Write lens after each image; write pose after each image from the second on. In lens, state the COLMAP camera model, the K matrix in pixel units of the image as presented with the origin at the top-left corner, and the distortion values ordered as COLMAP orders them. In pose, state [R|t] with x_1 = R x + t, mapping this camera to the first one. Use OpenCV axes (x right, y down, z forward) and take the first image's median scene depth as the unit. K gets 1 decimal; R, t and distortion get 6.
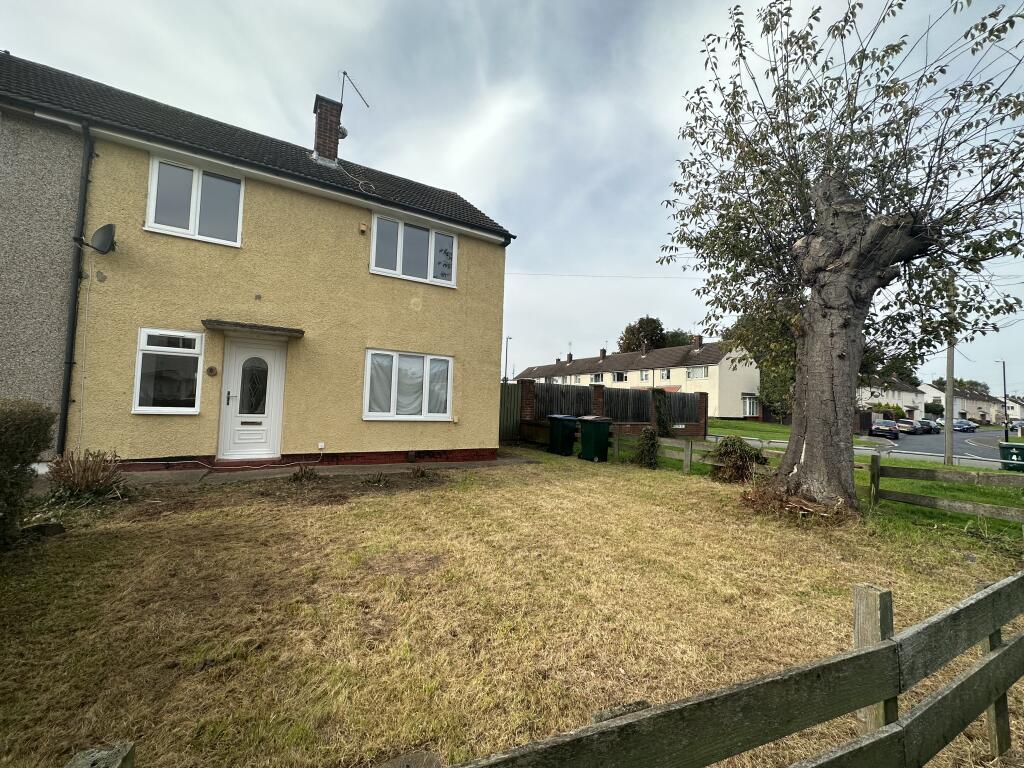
lens RADIAL K [[407.1, 0, 512.0], [0, 407.1, 384.0], [0, 0, 1]] dist [0.000343, 0.000270]
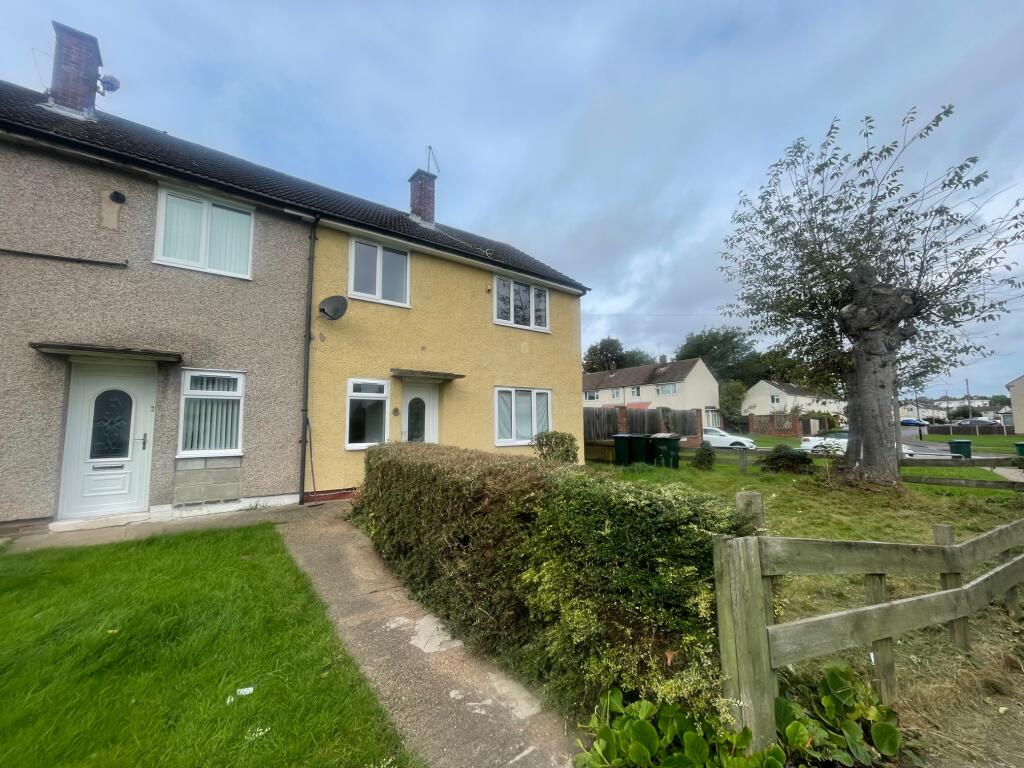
lens RADIAL K [[409.6, 0, 512.0], [0, 409.6, 384.0], [0, 0, 1]] dist [-0.000057, -0.000066]
pose [[0.991221, -0.031807, 0.128329, -0.461390], [0.038052, 0.998193, -0.046507, -0.035958], [-0.126618, 0.050982, 0.990641, -0.202726]]
